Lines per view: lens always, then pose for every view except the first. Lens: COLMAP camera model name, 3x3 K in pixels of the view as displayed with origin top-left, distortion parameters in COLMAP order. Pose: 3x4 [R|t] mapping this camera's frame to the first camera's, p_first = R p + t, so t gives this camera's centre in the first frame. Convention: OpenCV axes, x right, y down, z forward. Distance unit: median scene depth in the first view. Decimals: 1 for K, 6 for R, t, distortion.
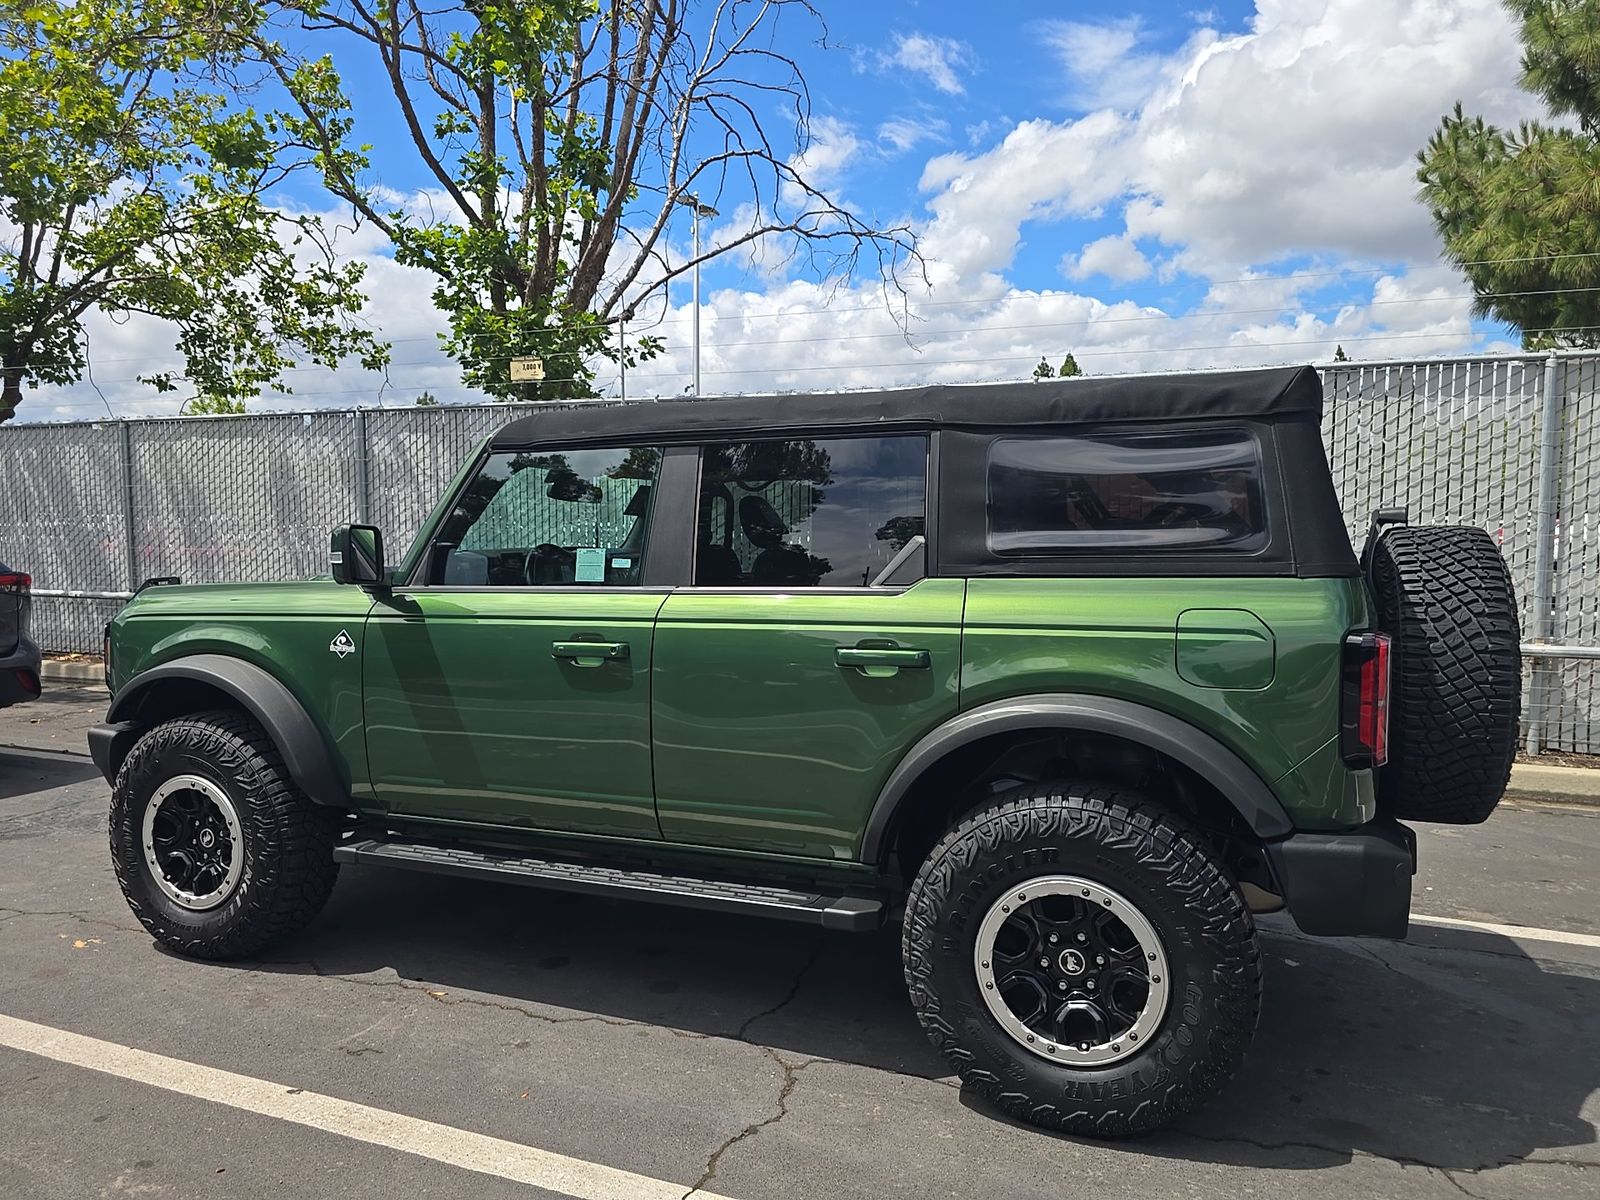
lens RADIAL K [[1041.9, 0, 803.3], [0, 1041.9, 563.6], [0, 0, 1]] dist [0.046216, -0.028550]
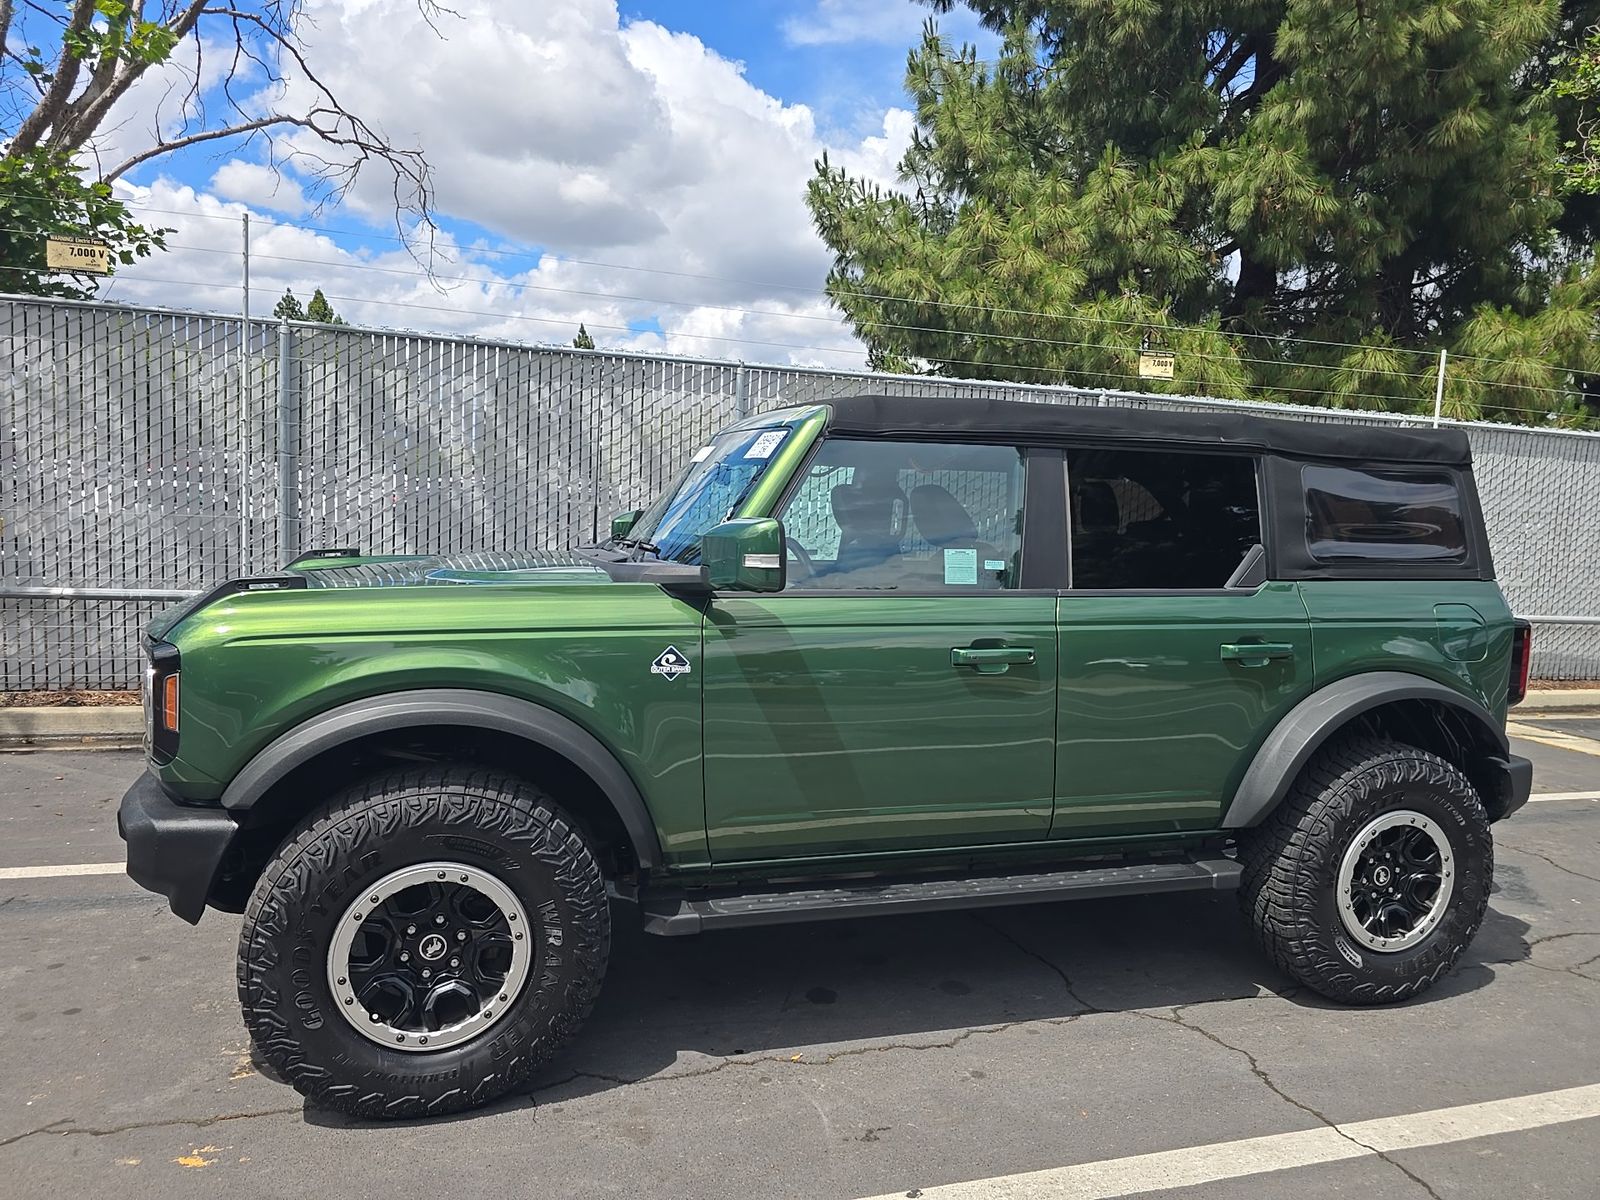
lens RADIAL K [[1068.2, 0, 793.8], [0, 1068.2, 587.9], [0, 0, 1]] dist [0.060517, -0.042029]
pose [[0.785737, -0.013820, 0.618406, -0.865537], [-0.018387, 0.998787, 0.045683, -0.019256], [-0.618287, -0.047265, 0.784530, 0.310728]]
